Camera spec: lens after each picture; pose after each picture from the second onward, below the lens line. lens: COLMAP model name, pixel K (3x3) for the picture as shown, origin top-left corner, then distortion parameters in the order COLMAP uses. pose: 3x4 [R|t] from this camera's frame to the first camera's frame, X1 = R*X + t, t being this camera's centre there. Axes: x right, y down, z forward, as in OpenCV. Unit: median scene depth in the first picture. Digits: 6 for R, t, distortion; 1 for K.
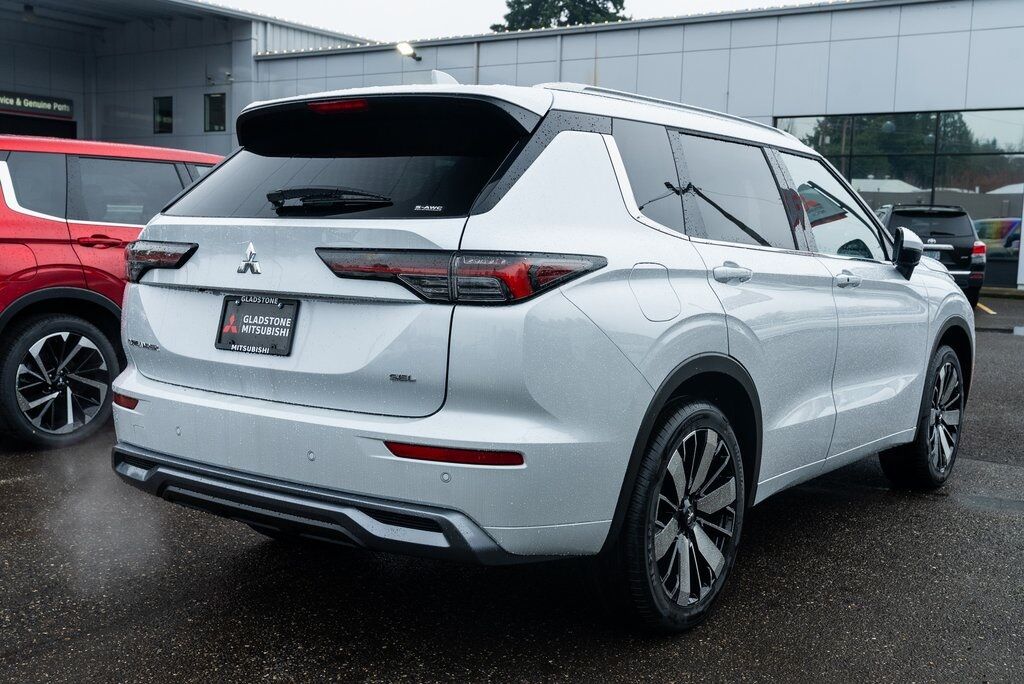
lens RADIAL K [[1172.4, 0, 545.6], [0, 1172.4, 358.4], [0, 0, 1]] dist [0.004079, 0.000000]
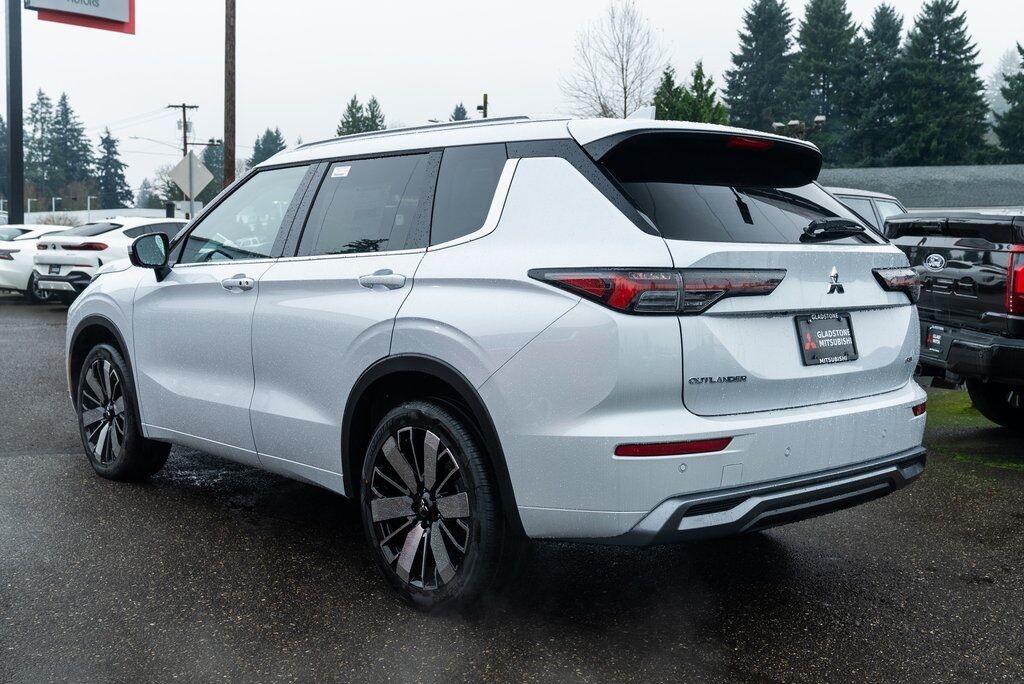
lens RADIAL K [[1085.3, 0, 516.3], [0, 1085.3, 337.0], [0, 0, 1]] dist [0.003379, 0.000000]
pose [[0.219752, -0.098960, 0.970524, -1.342730], [0.094007, 0.992360, 0.079901, -0.143318], [-0.971016, 0.073678, 0.227376, 1.056415]]
